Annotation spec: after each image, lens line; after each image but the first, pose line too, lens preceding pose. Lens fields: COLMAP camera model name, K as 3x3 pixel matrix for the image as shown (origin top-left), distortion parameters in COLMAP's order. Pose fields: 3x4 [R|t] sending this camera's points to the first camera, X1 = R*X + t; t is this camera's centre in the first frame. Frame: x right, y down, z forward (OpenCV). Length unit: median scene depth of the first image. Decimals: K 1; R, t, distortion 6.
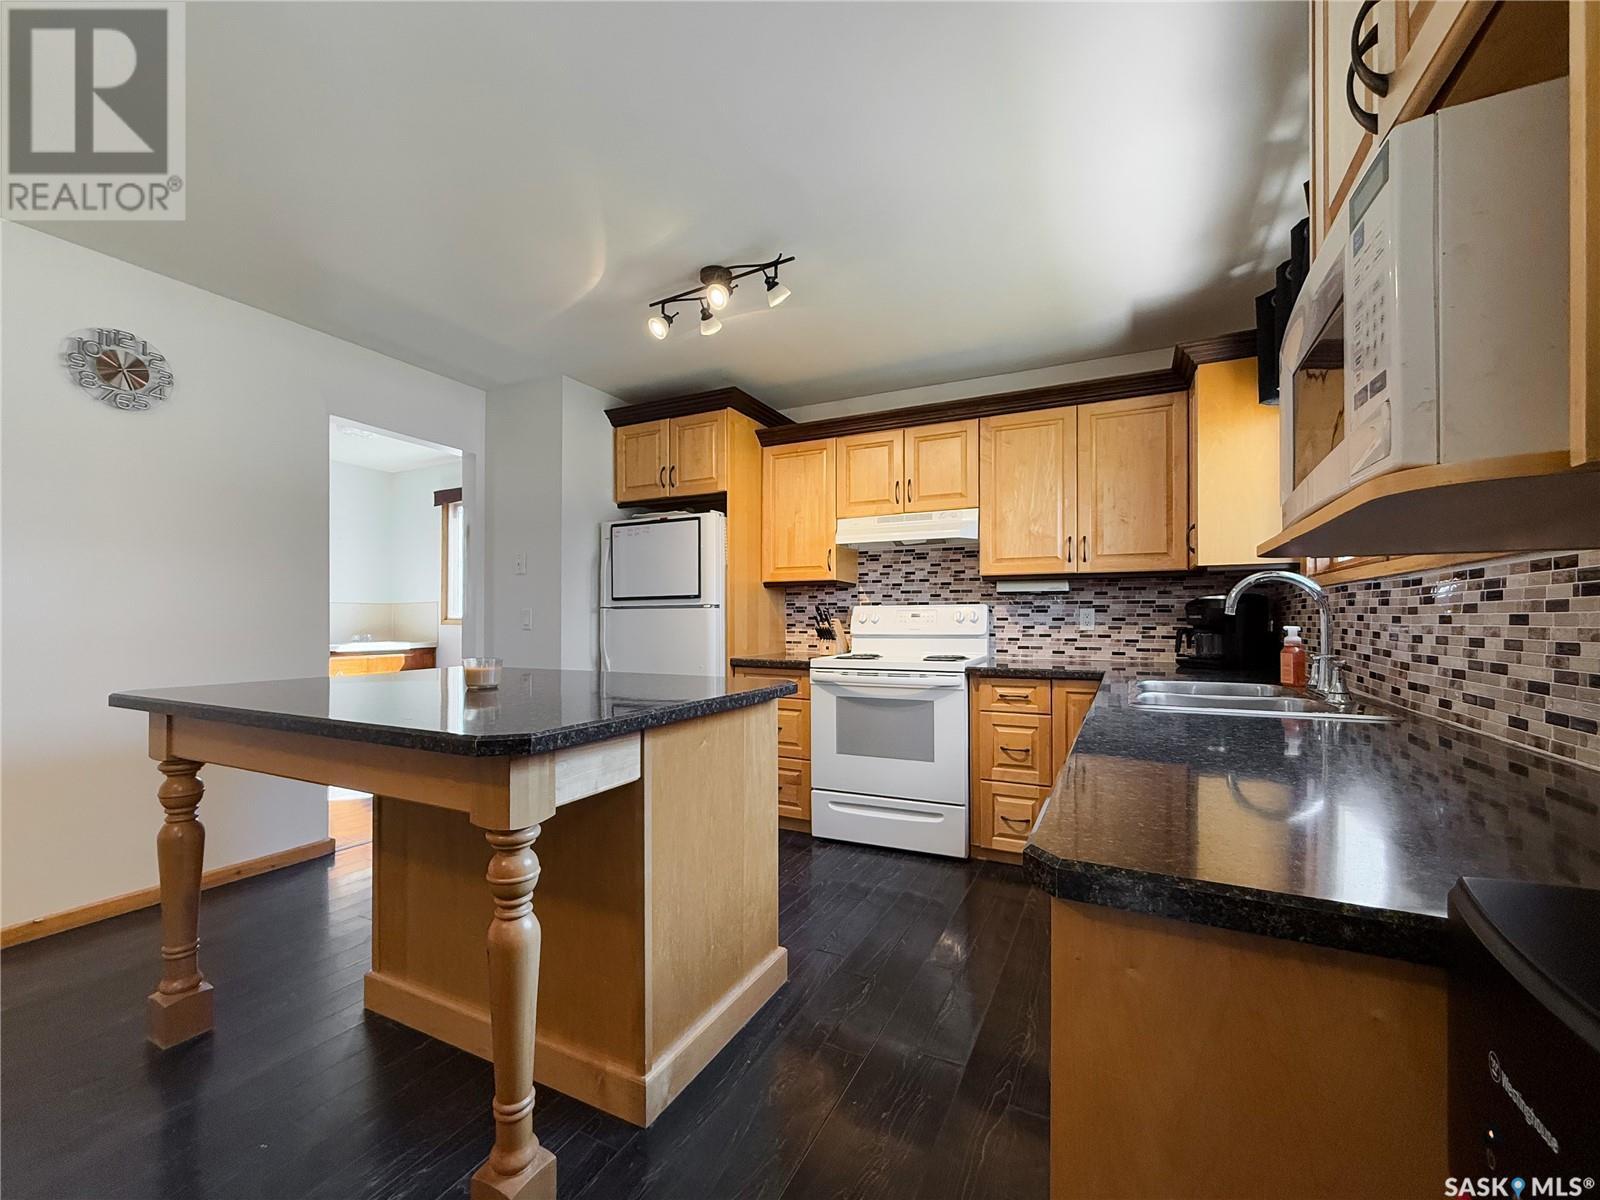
lens RADIAL K [[664.7, 0, 784.7], [0, 664.7, 616.6], [0, 0, 1]] dist [0.001127, -0.000104]
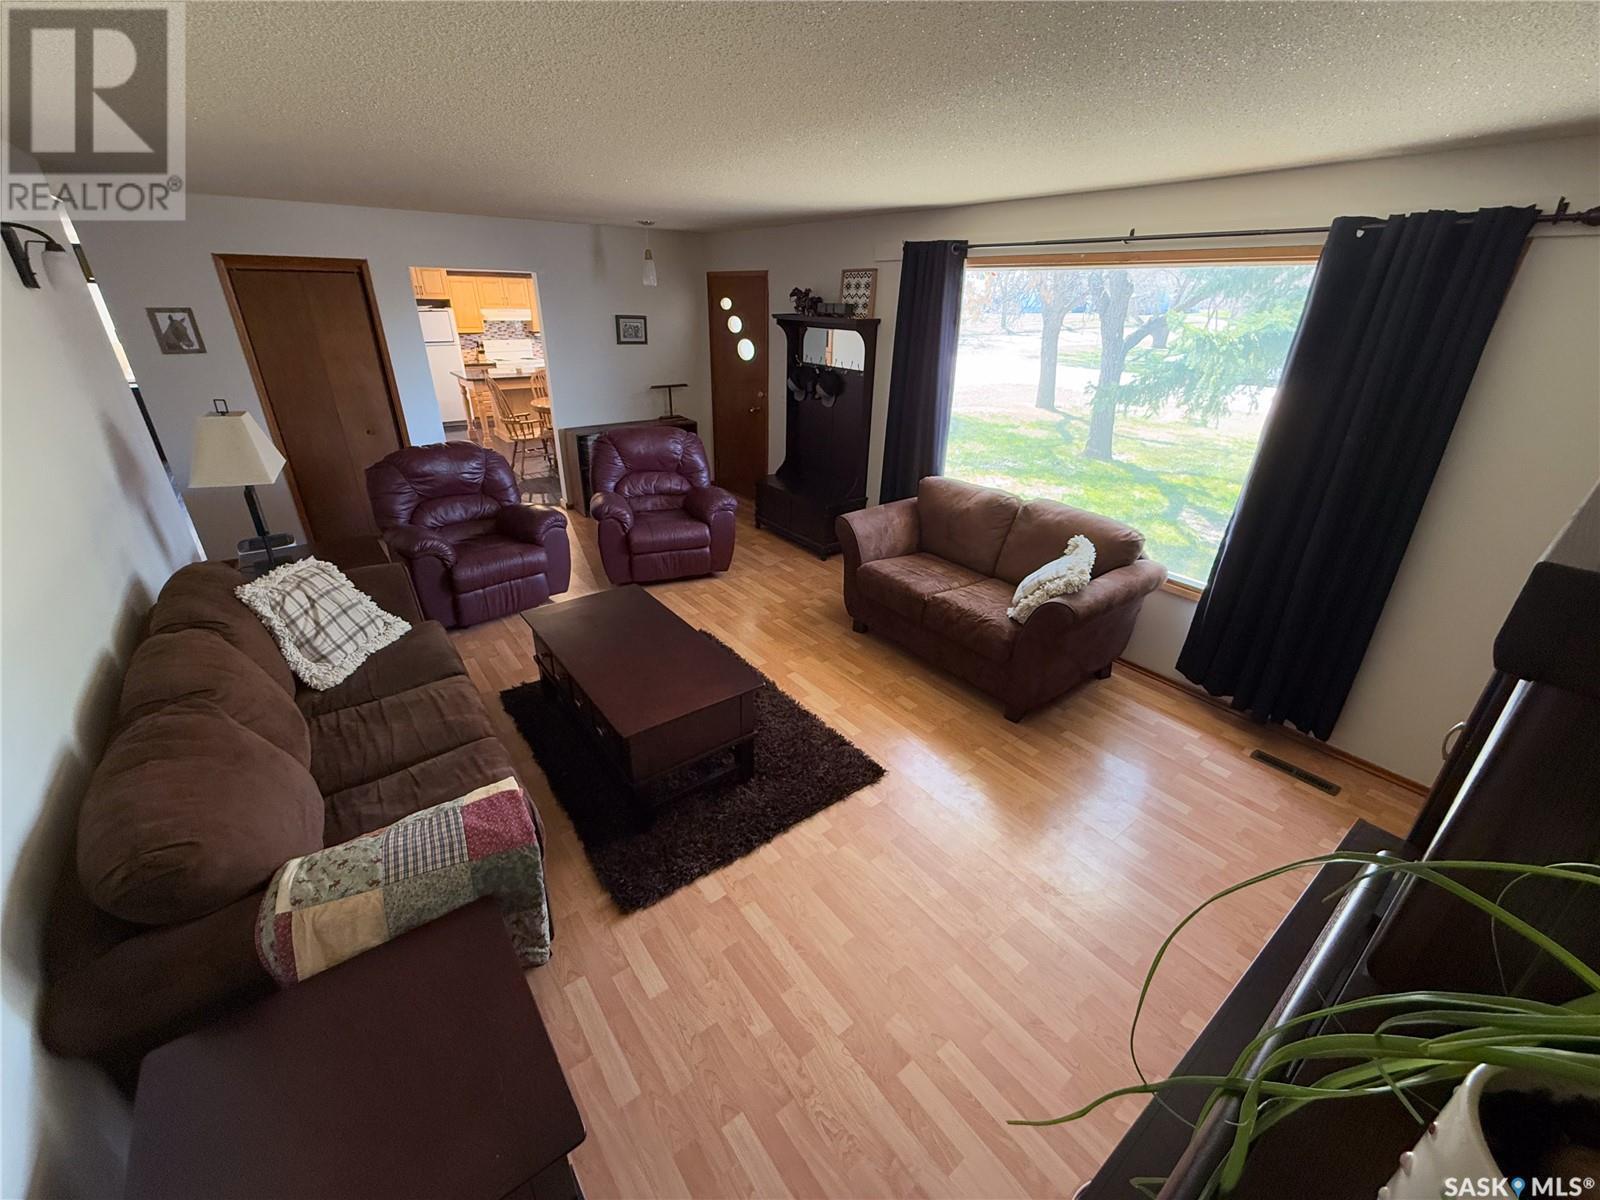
lens RADIAL K [[646.8, 0, 792.5], [0, 646.8, 602.5], [0, 0, 1]] dist [0.000403, -0.000152]
pose [[0.431589, -0.376223, 0.819870, -2.216125], [-0.019780, 0.904710, 0.425568, -0.227707], [-0.901853, -0.199888, 0.383021, -1.609080]]
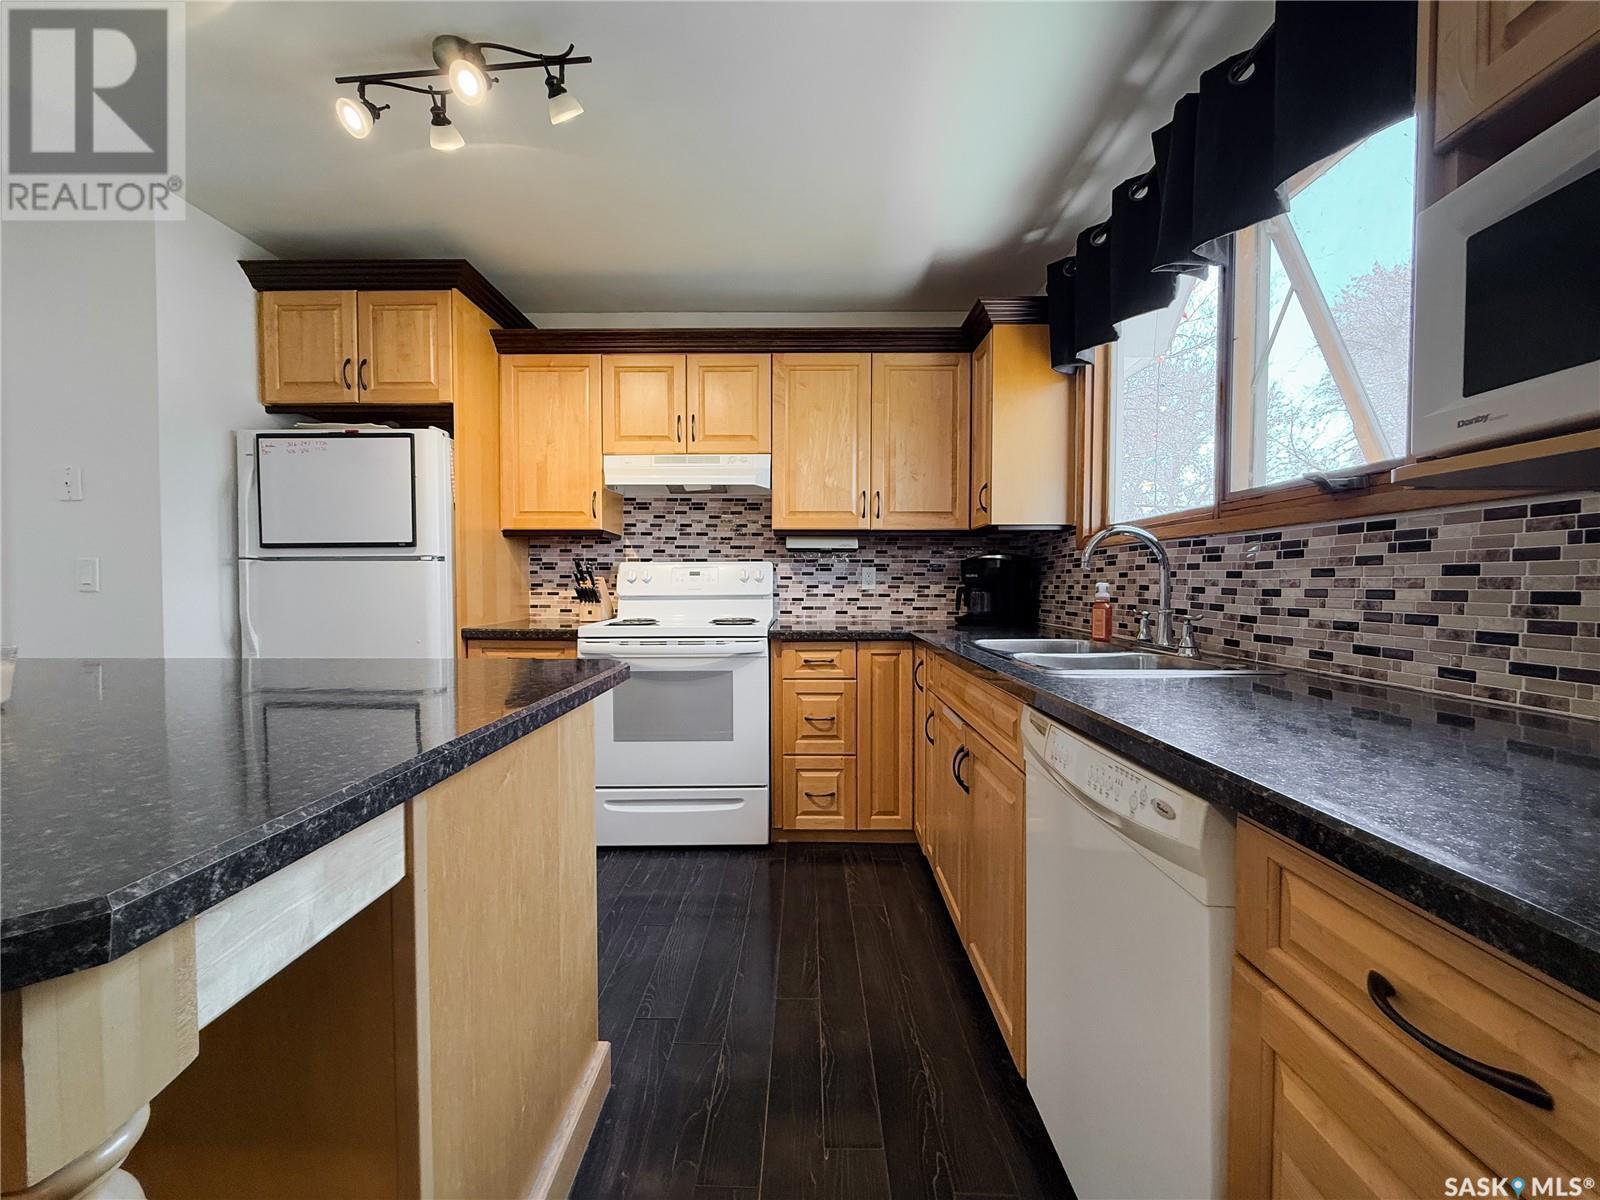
lens RADIAL K [[646.8, 0, 792.5], [0, 646.8, 602.5], [0, 0, 1]] dist [0.000403, -0.000152]
pose [[0.897579, -0.011276, 0.440710, -0.069369], [-0.004059, 0.999419, 0.033837, 0.007754], [-0.440836, -0.032160, 0.897011, 0.182713]]
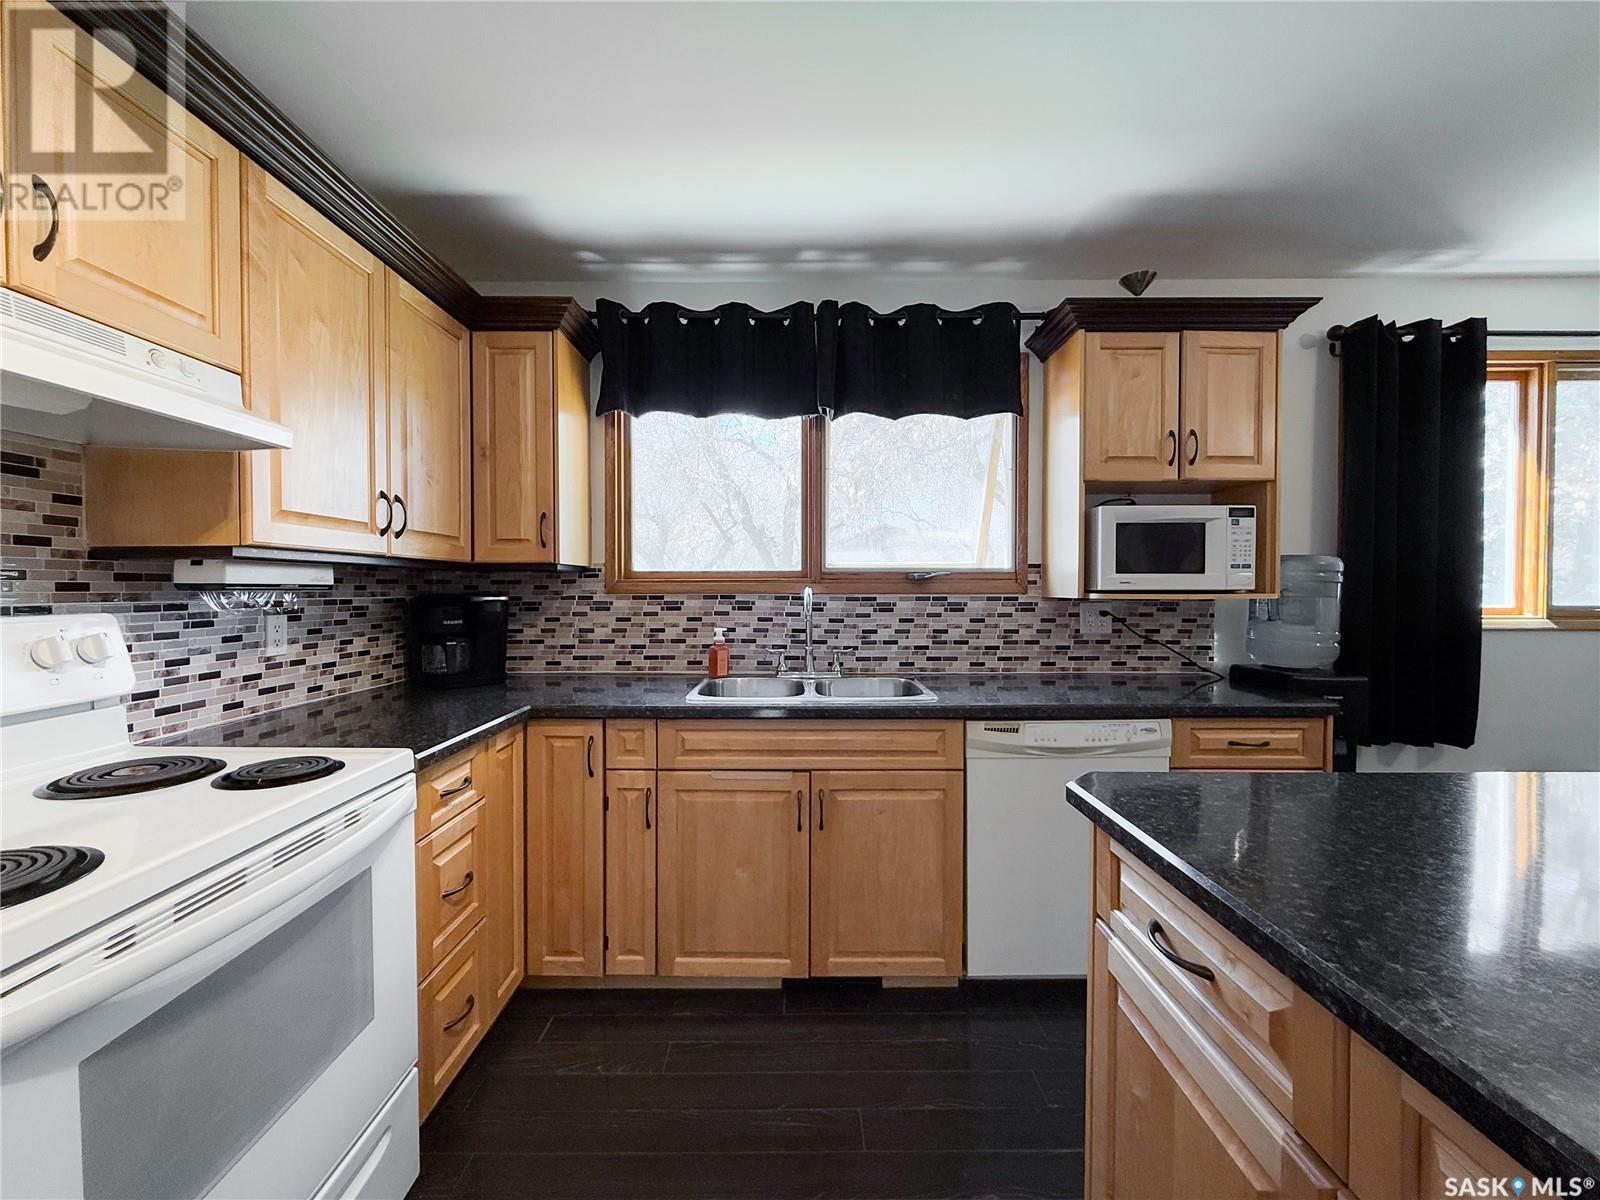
lens RADIAL K [[631.0, 0, 785.9], [0, 631.0, 604.2], [0, 0, 1]] dist [-0.000694, -0.002359]
pose [[-0.451962, -0.021757, 0.891772, -0.191724], [-0.002027, 0.999725, 0.023364, -0.033600], [-0.892035, 0.008751, -0.451882, 0.840600]]
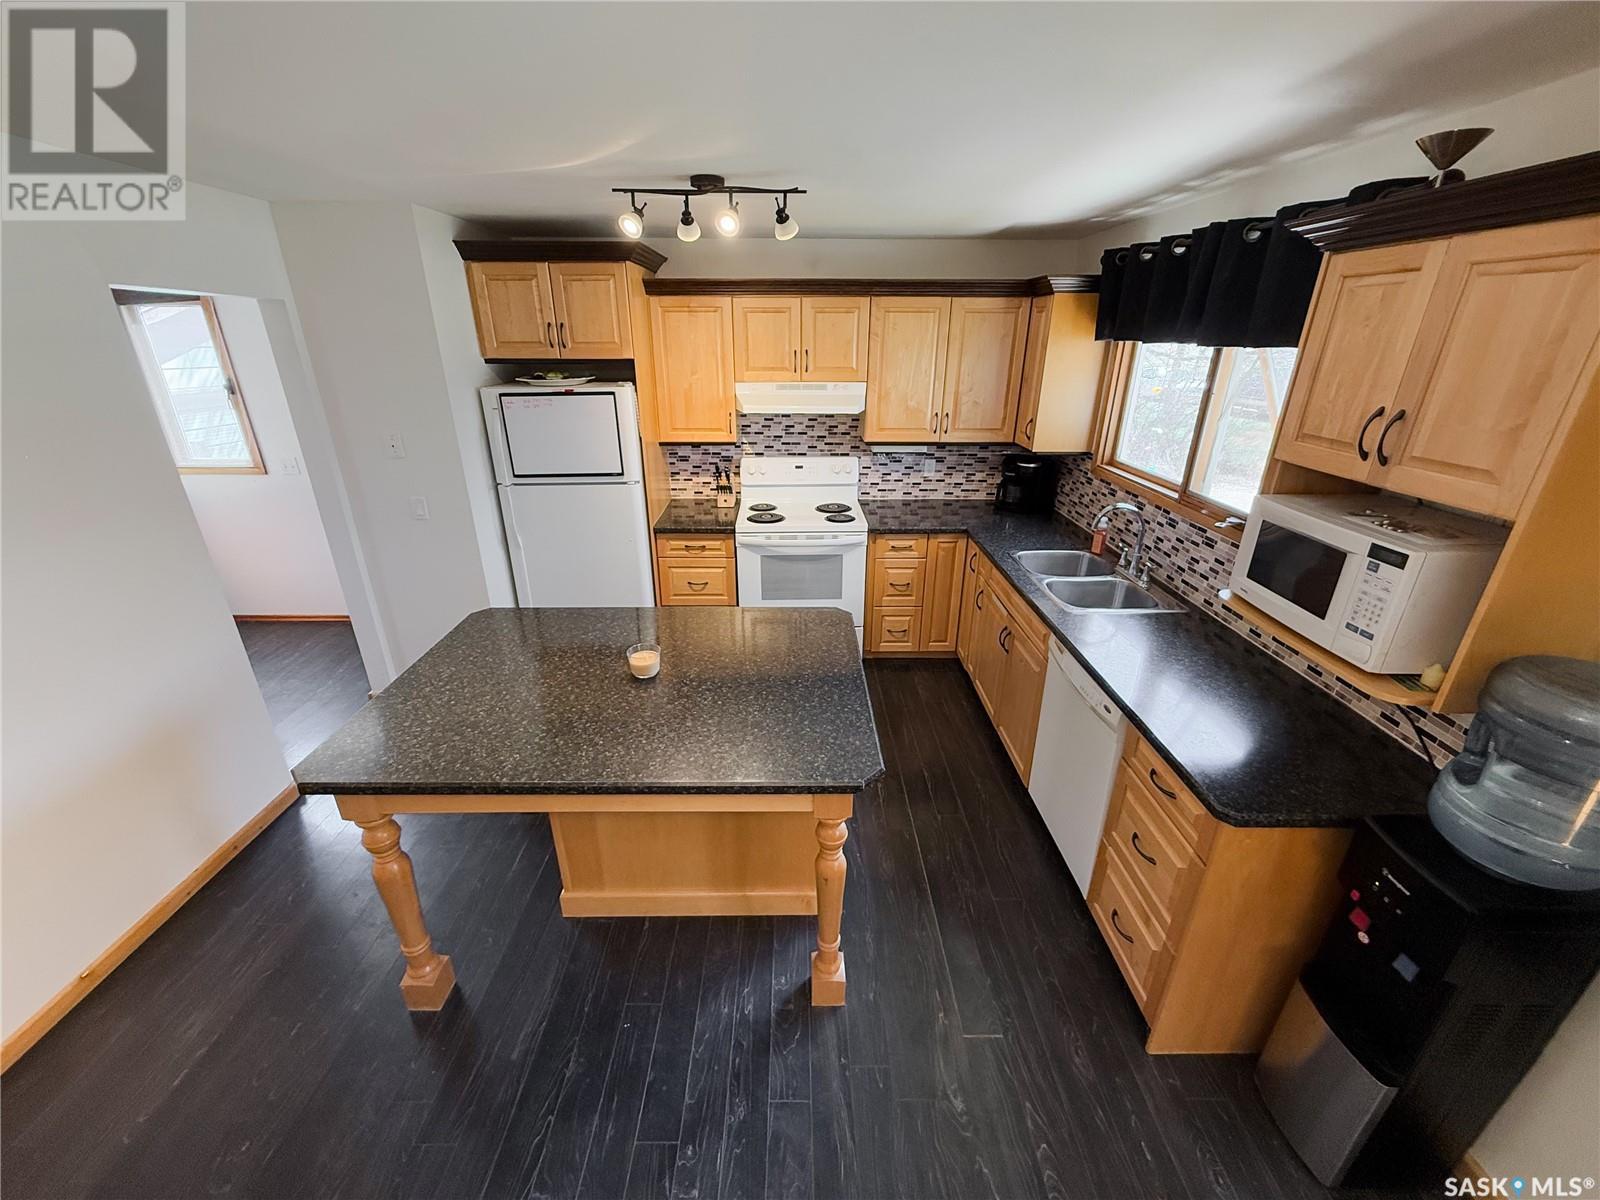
lens RADIAL K [[640.8, 0, 800.0], [0, 640.8, 600.0], [0, 0, 1]] dist [-0.001263, -0.000499]
pose [[0.884238, -0.175007, 0.433008, -0.347278], [-0.006509, 0.922431, 0.386106, -0.233627], [-0.466991, -0.344228, 0.814510, 0.011271]]
